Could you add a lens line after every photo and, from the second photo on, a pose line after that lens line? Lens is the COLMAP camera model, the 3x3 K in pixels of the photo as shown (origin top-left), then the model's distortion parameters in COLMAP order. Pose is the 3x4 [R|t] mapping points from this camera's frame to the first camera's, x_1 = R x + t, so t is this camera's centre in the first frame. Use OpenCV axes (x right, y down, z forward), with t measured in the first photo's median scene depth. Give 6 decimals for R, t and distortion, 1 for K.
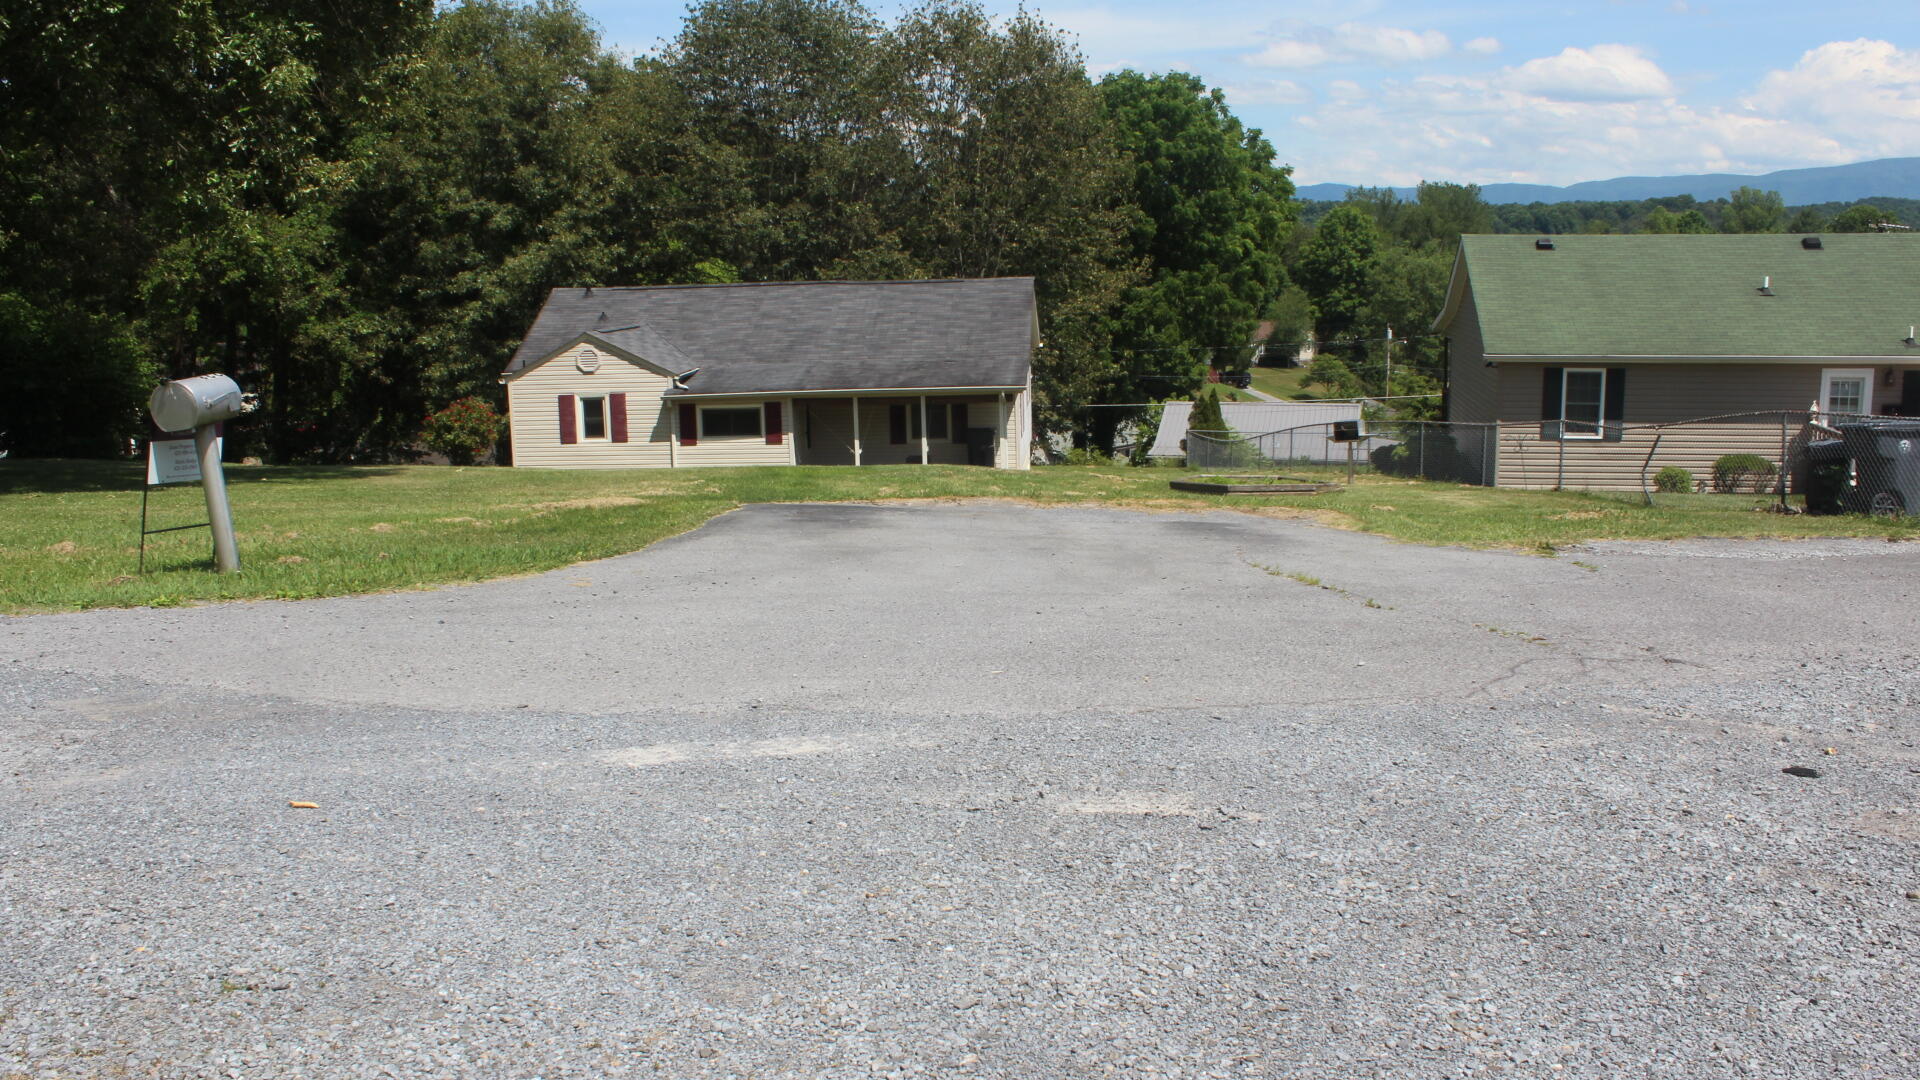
lens RADIAL K [[1606.2, 0, 965.6], [0, 1606.2, 555.2], [0, 0, 1]] dist [-0.129083, 0.064960]
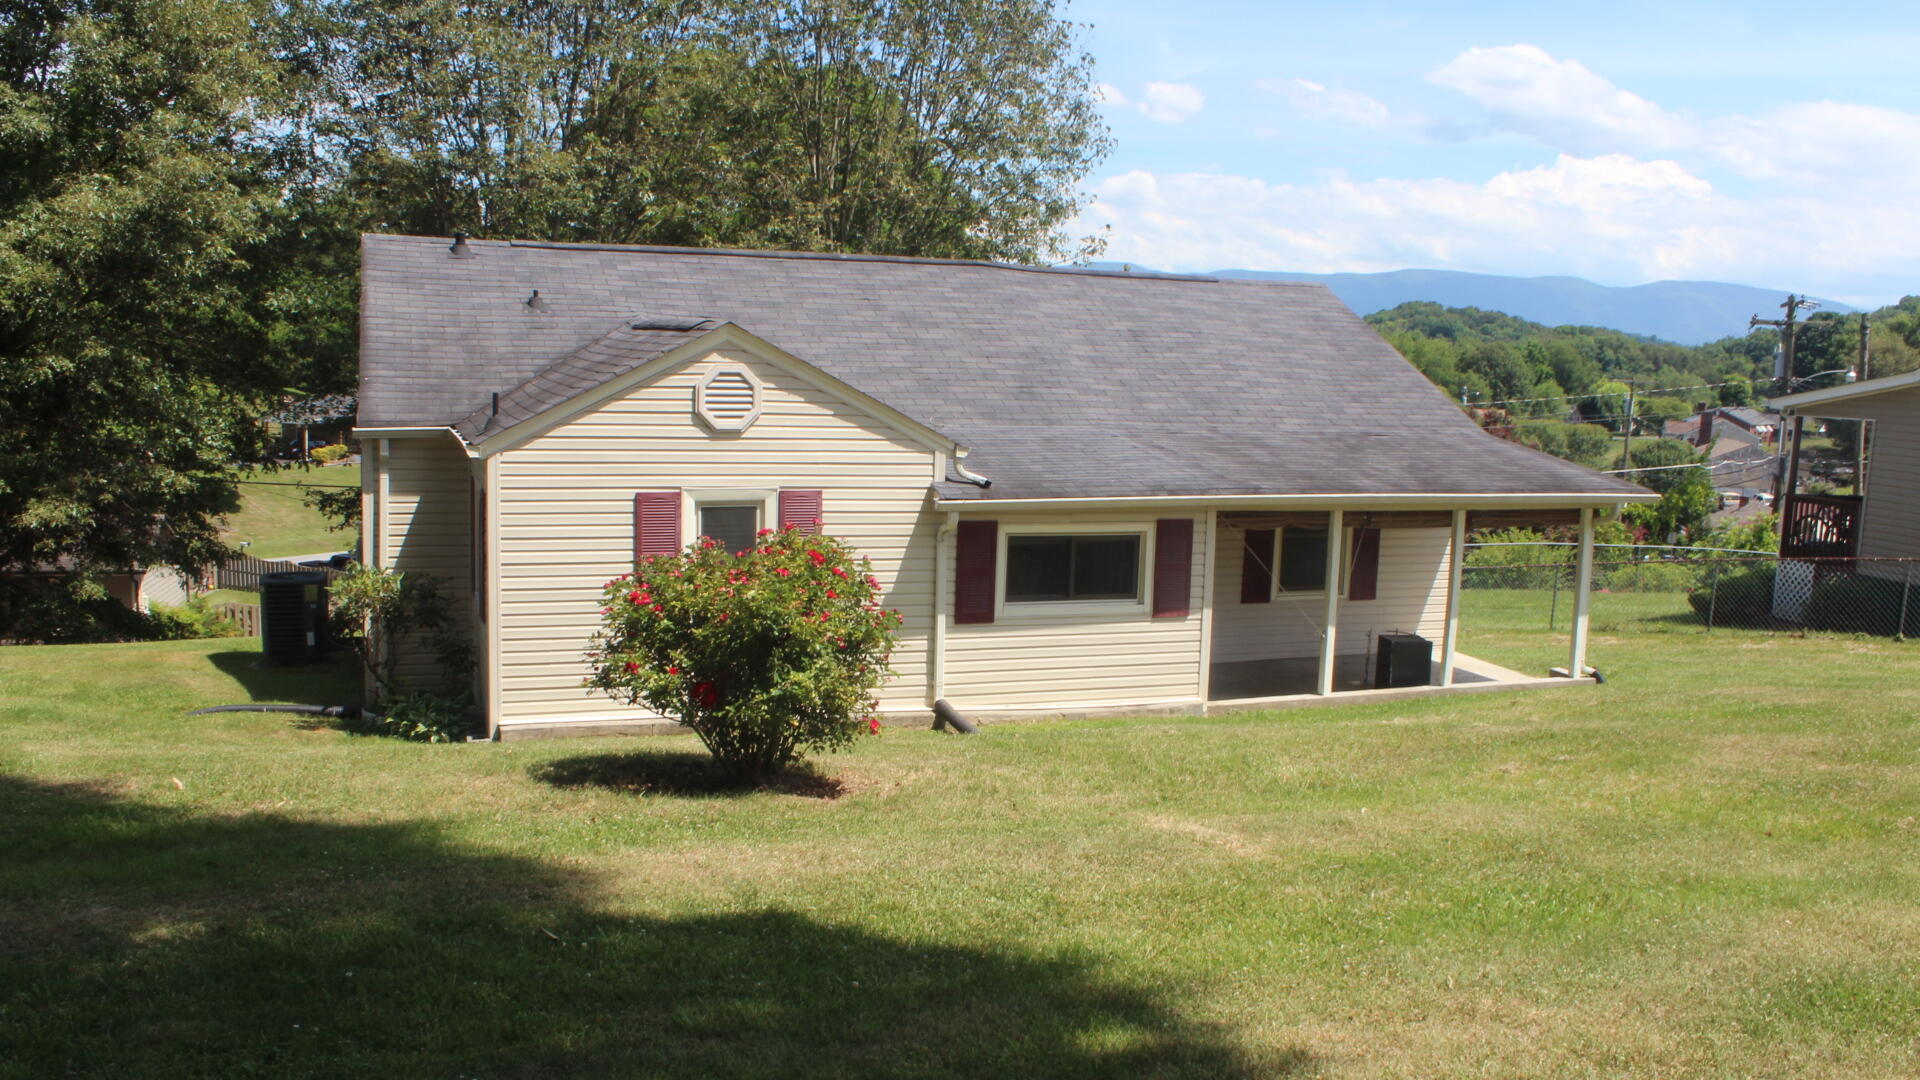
lens RADIAL K [[1606.2, 0, 955.7], [0, 1606.2, 557.9], [0, 0, 1]] dist [-0.129083, 0.064960]
pose [[0.905171, -0.003018, 0.425038, -0.343400], [0.021477, 0.999022, -0.038644, -0.070186], [-0.424505, 0.044108, 0.904350, 0.641227]]
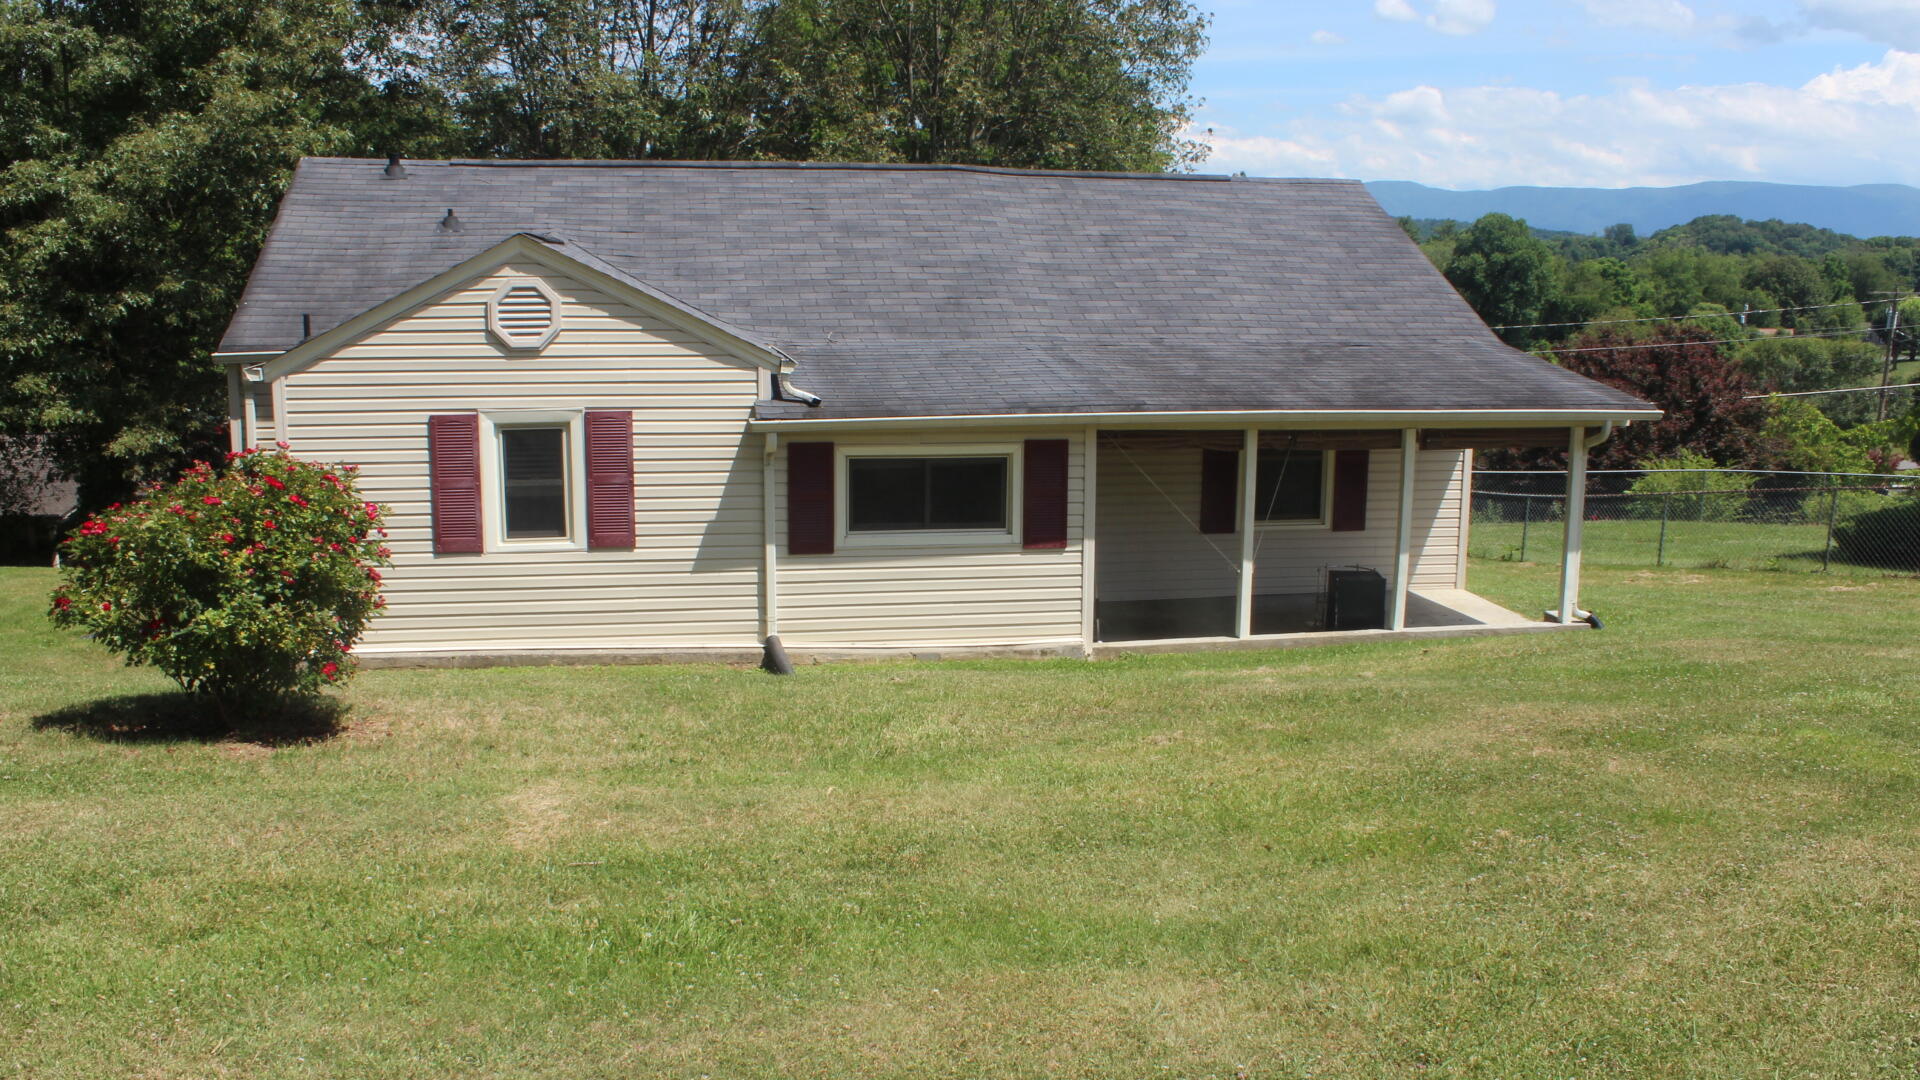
lens RADIAL K [[1606.2, 0, 951.2], [0, 1606.2, 547.9], [0, 0, 1]] dist [-0.129083, 0.064960]
pose [[0.963918, -0.013077, 0.265879, -0.238015], [0.014052, 0.999900, -0.001768, -0.069527], [-0.265829, 0.005440, 0.964005, 0.638123]]
